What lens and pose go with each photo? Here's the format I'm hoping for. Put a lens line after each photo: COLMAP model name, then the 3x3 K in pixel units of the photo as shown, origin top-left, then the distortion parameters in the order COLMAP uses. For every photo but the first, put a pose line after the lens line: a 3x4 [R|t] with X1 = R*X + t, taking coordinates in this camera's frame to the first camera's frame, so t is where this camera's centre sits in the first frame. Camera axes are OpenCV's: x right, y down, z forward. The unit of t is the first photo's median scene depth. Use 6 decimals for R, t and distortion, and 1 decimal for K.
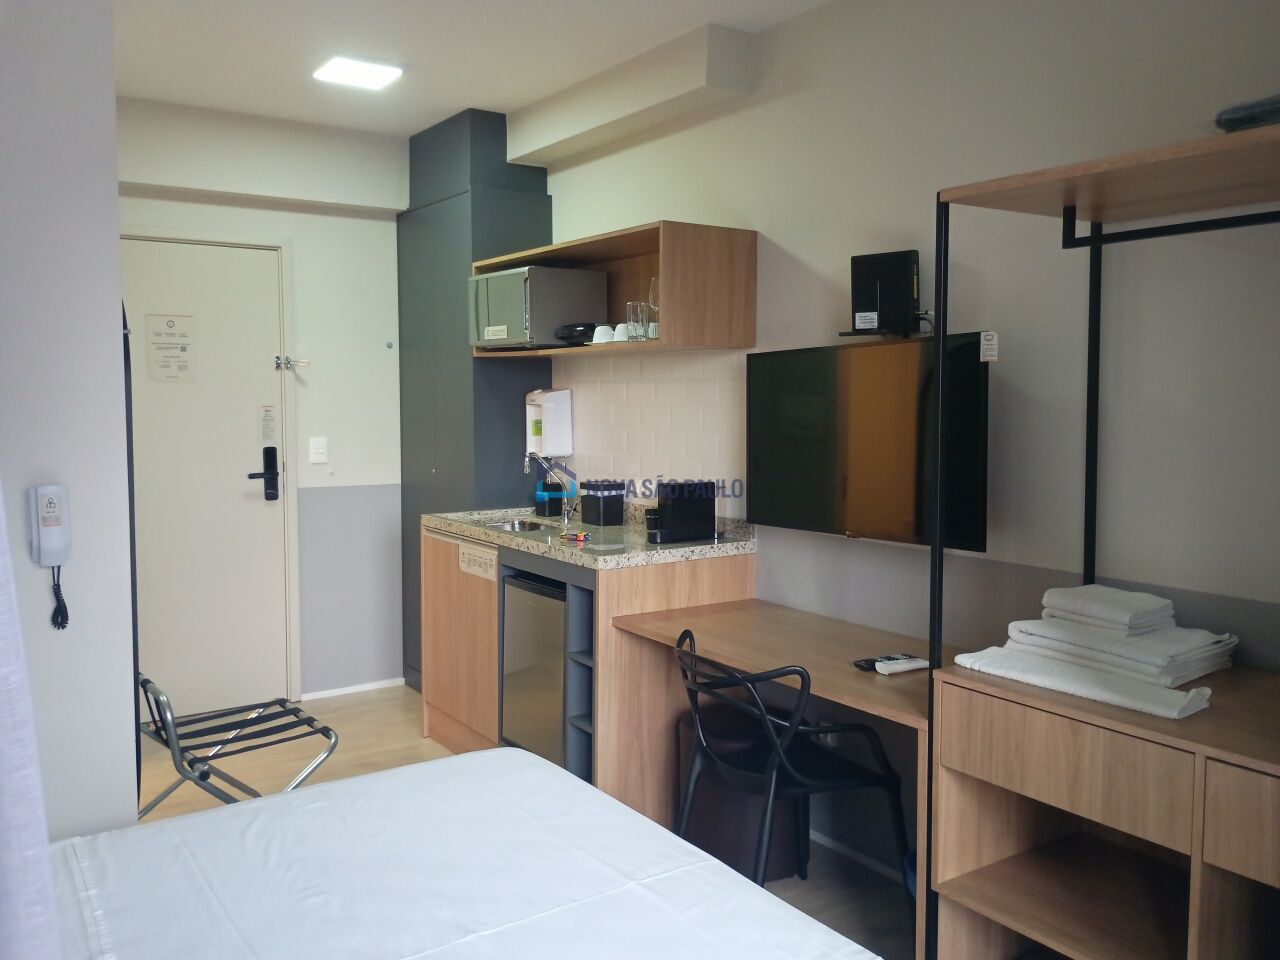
lens RADIAL K [[1077.0, 0, 640.0], [0, 1077.0, 480.0], [0, 0, 1]] dist [0.057562, 0.001782]
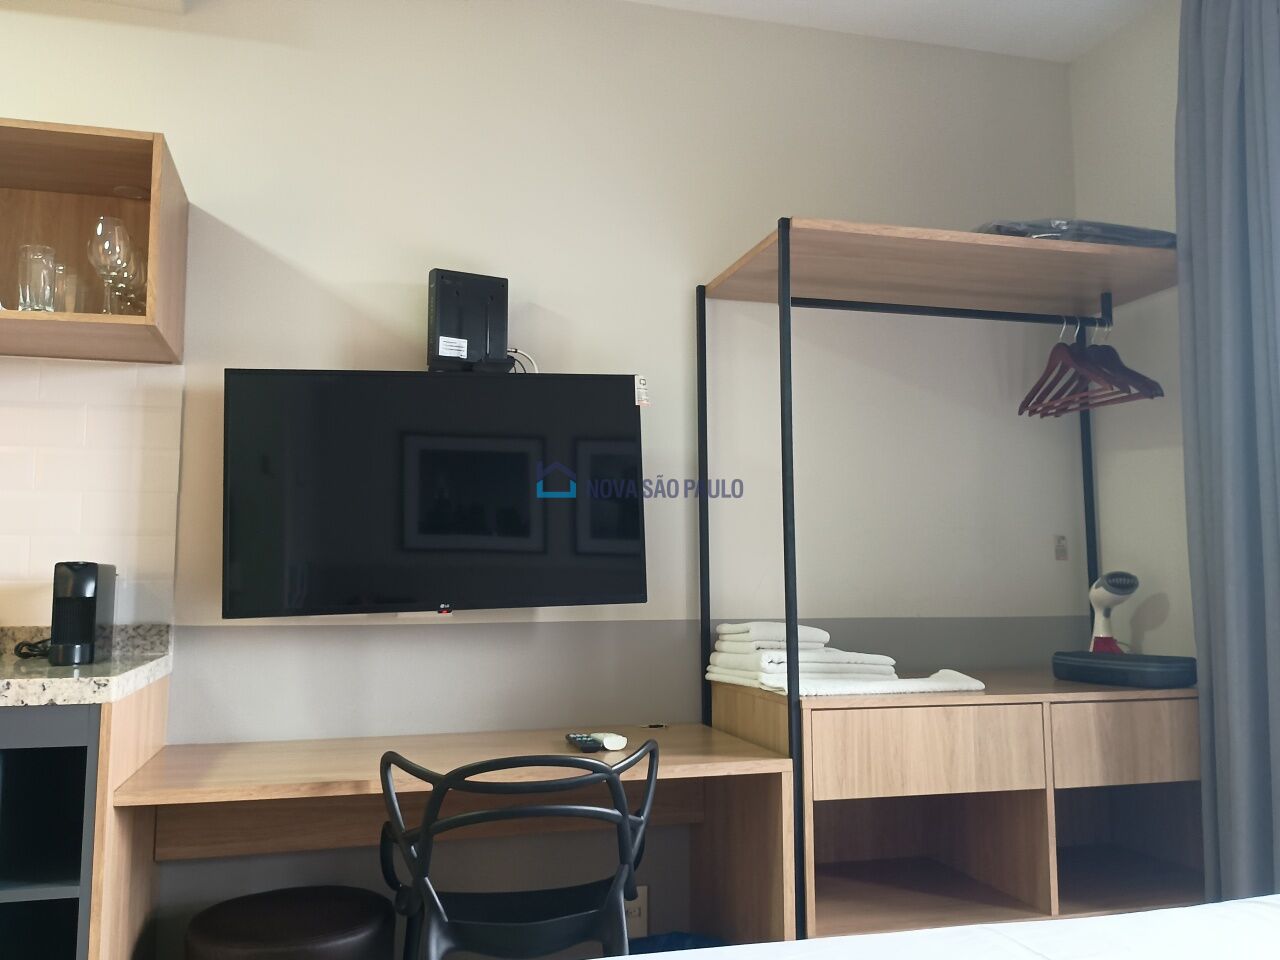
lens RADIAL K [[1079.7, 0, 640.7], [0, 1079.7, 486.8], [0, 0, 1]] dist [0.055373, -0.012149]
pose [[0.321681, 0.085308, 0.942997, -0.567300], [0.081720, 0.989715, -0.117411, 0.074287], [-0.943315, 0.114830, 0.311401, 0.673246]]
